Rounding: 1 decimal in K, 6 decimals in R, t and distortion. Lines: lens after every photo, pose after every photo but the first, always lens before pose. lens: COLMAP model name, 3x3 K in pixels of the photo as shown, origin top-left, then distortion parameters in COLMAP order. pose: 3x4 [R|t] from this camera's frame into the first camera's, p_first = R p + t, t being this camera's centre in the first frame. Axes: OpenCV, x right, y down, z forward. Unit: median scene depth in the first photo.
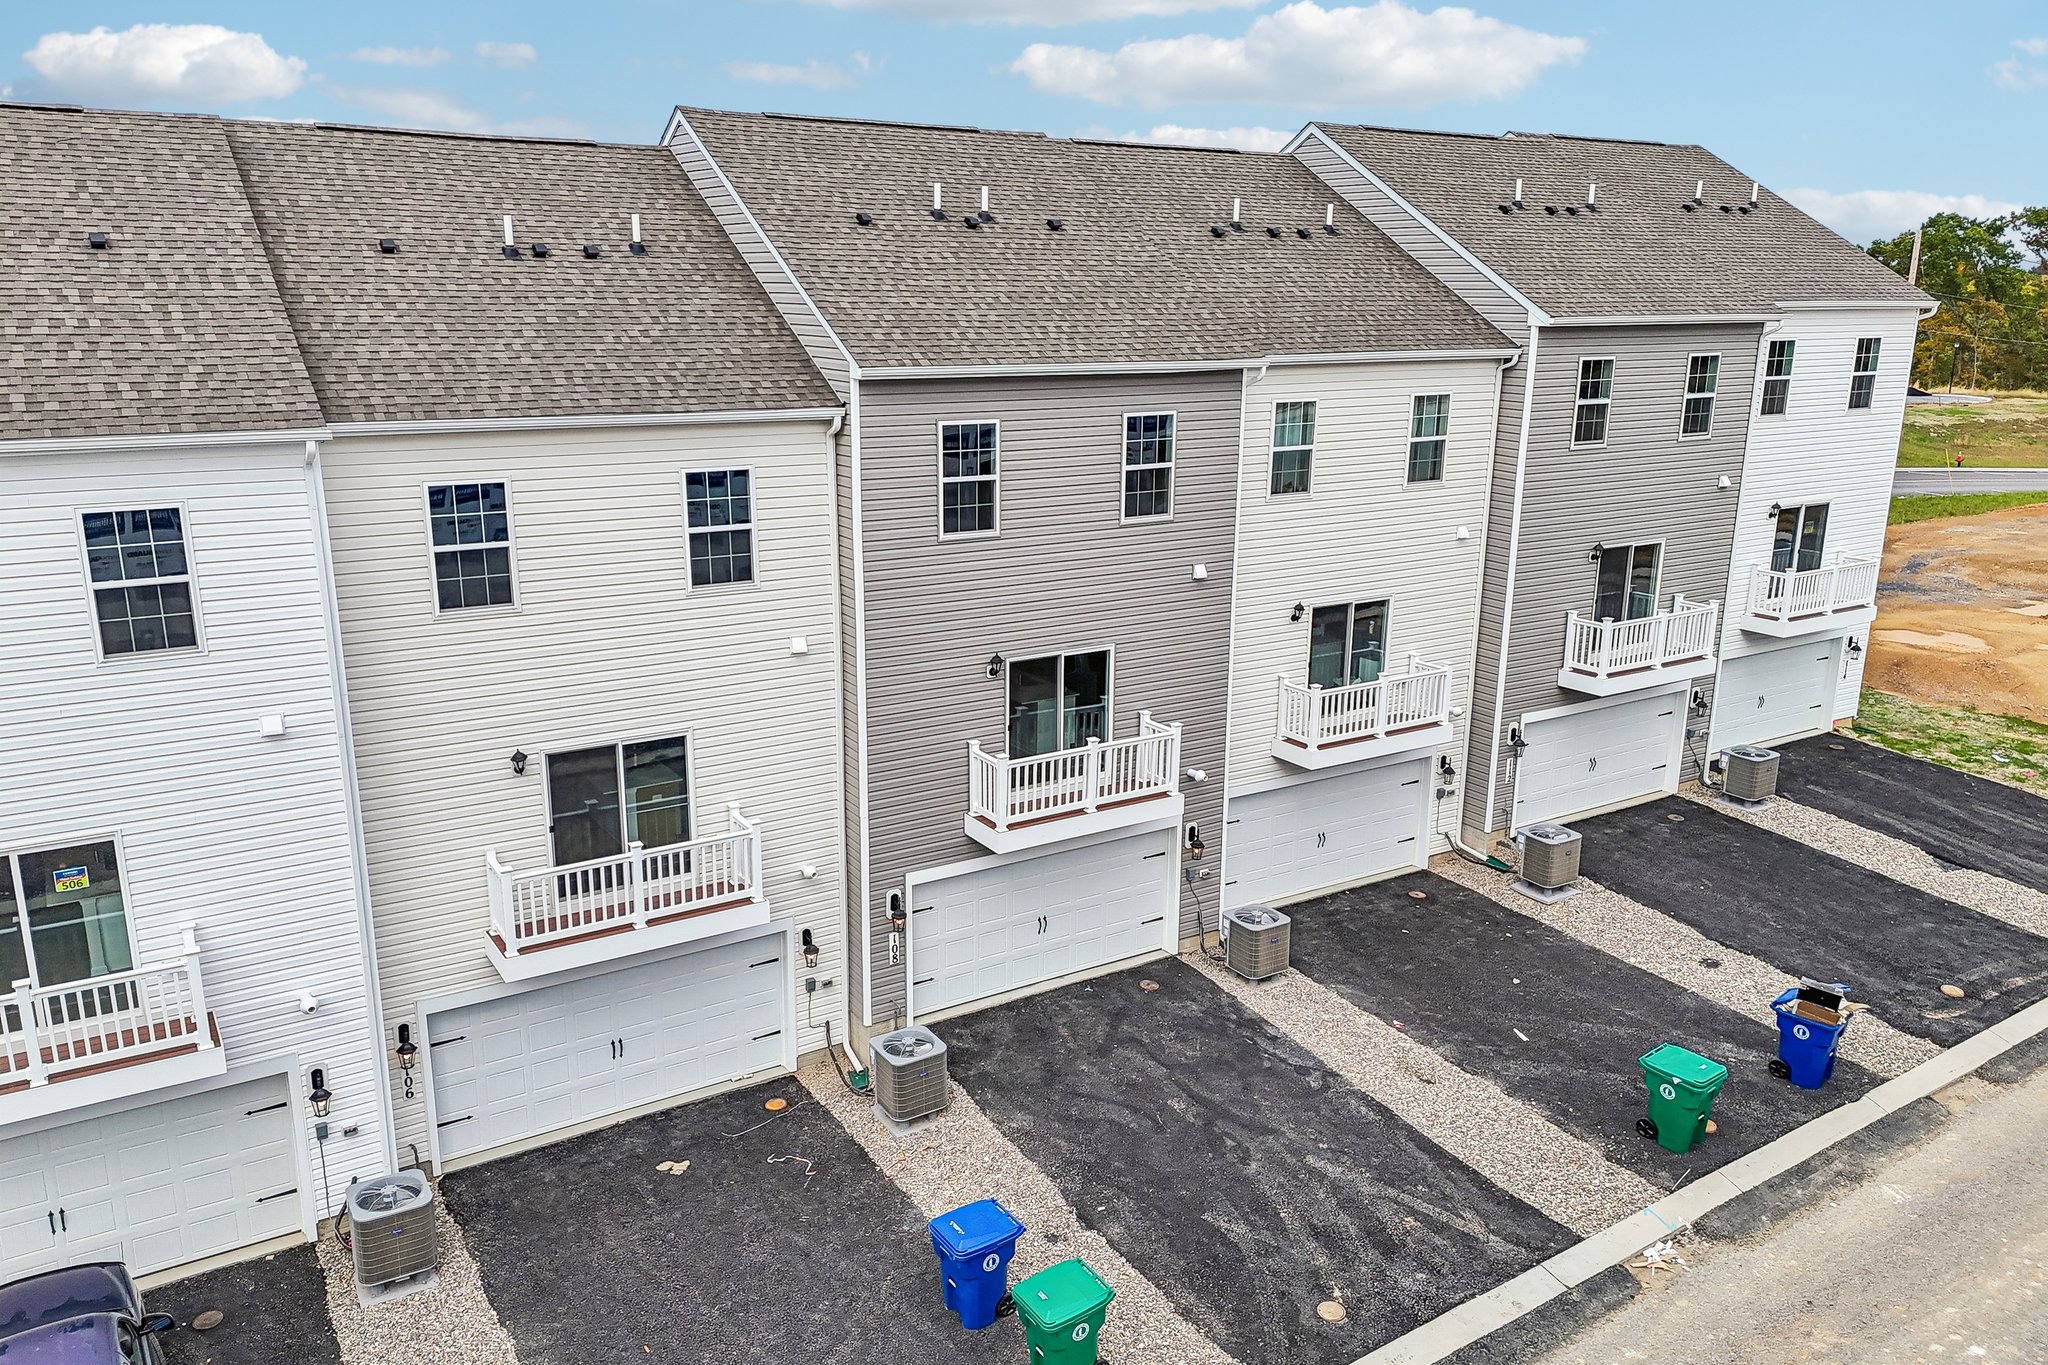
lens RADIAL K [[1498.3, 0, 1024.0], [0, 1498.3, 682.5], [0, 0, 1]] dist [0.129980, -0.157058]
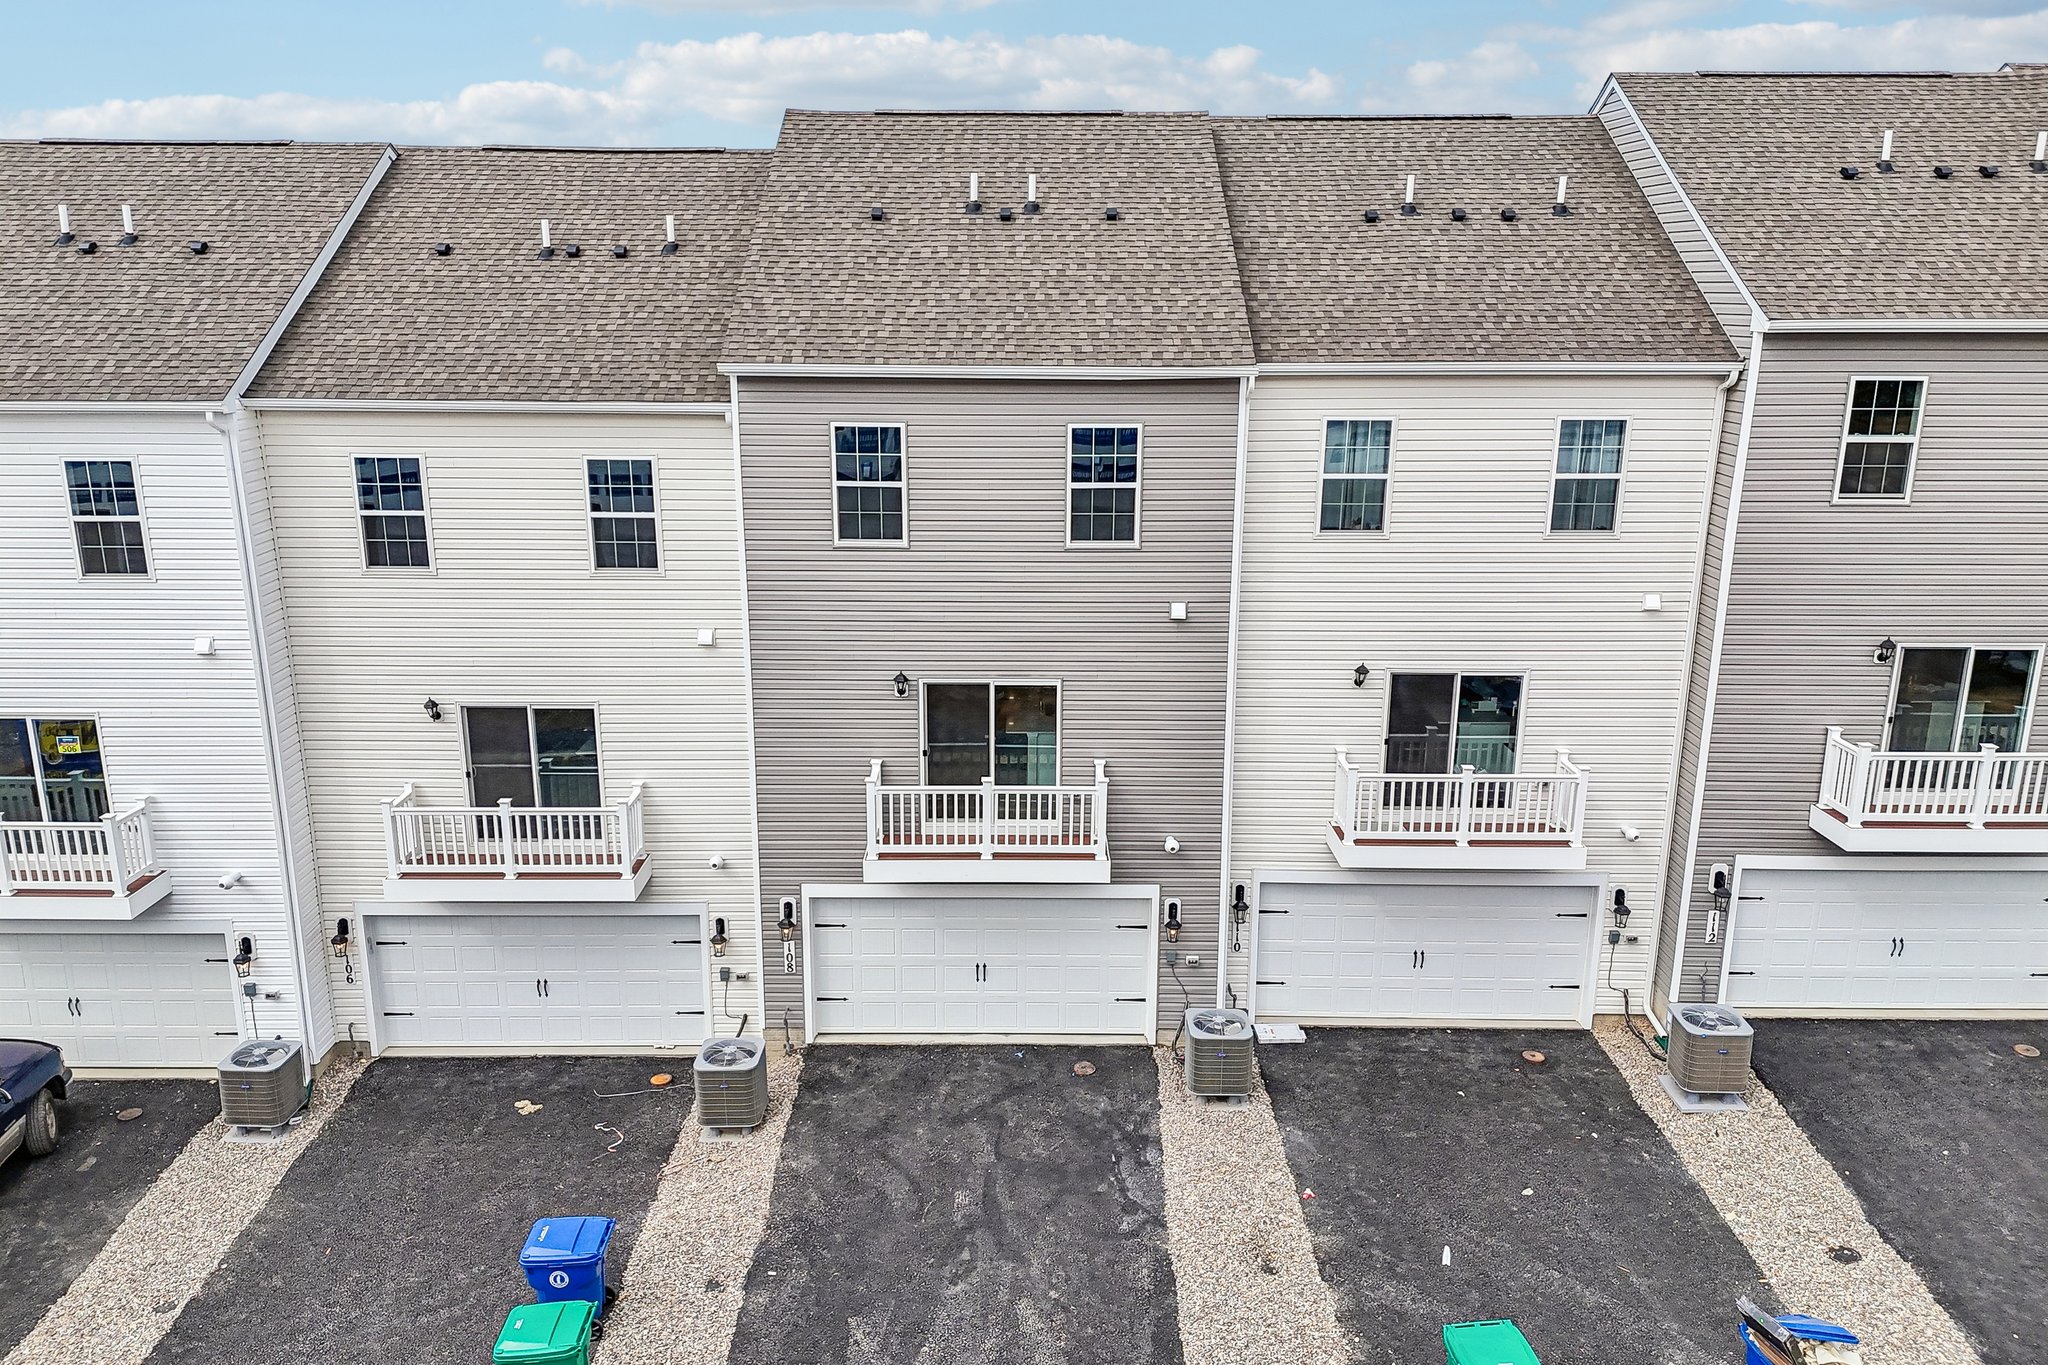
lens RADIAL K [[1501.7, 0, 1017.1], [0, 1501.7, 684.2], [0, 0, 1]] dist [0.122272, -0.151535]
pose [[0.844744, 0.132316, -0.518556, 0.540446], [-0.132338, 0.990508, 0.037158, -0.057085], [0.518550, 0.037236, 0.854236, 0.235886]]
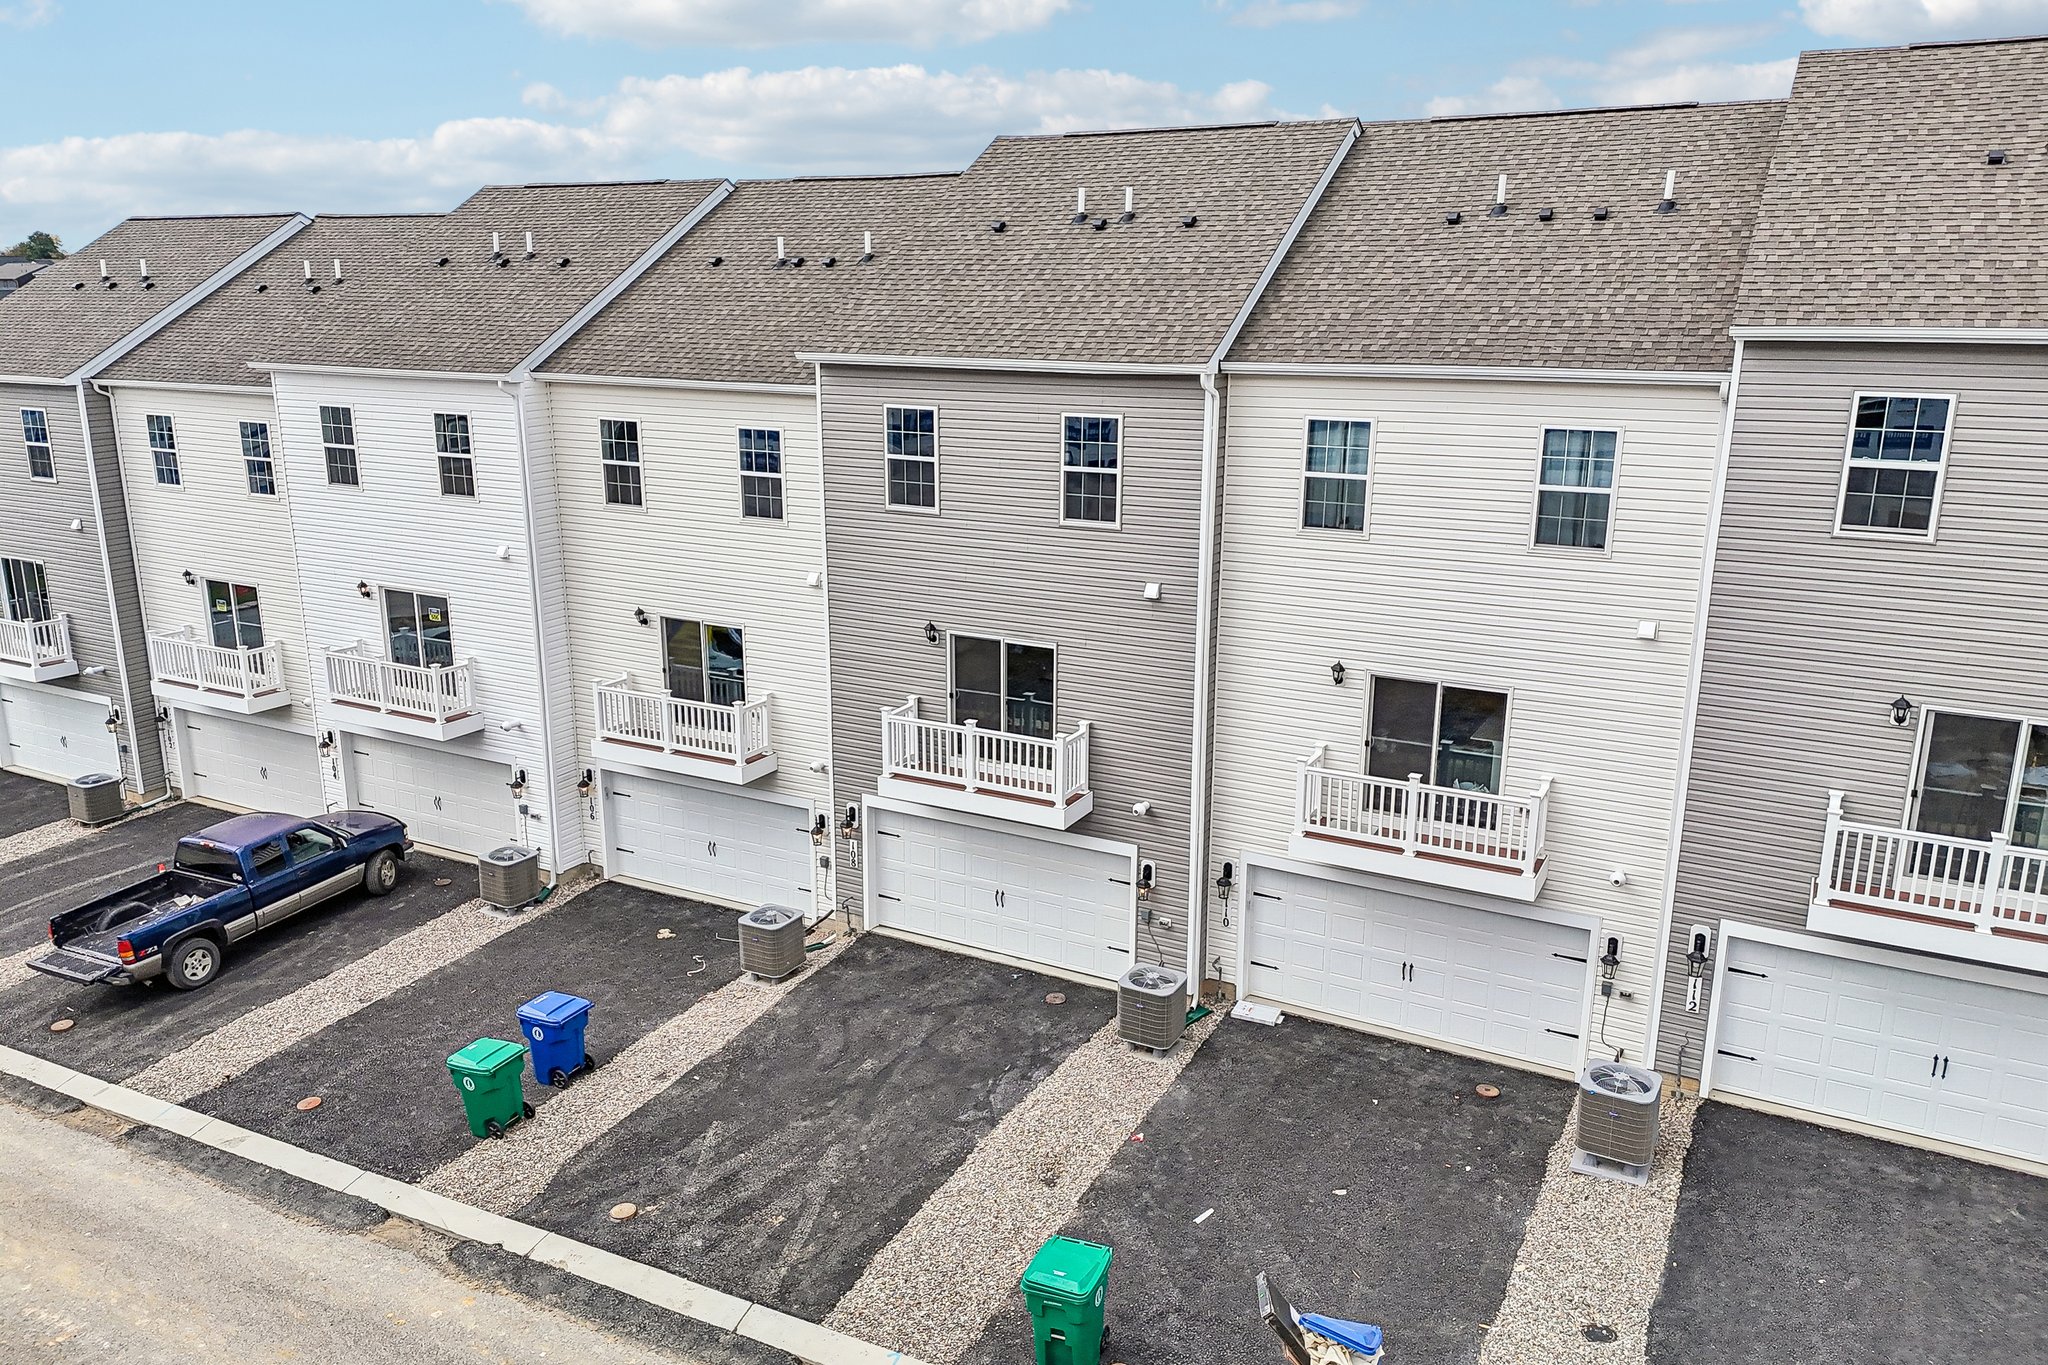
lens RADIAL K [[1498.3, 0, 1024.0], [0, 1498.3, 682.5], [0, 0, 1]] dist [0.129980, -0.157058]
pose [[0.490427, 0.214559, -0.844657, 0.959484], [-0.220047, 0.968301, 0.118202, -0.122079], [0.843244, 0.127895, 0.522095, 0.500230]]
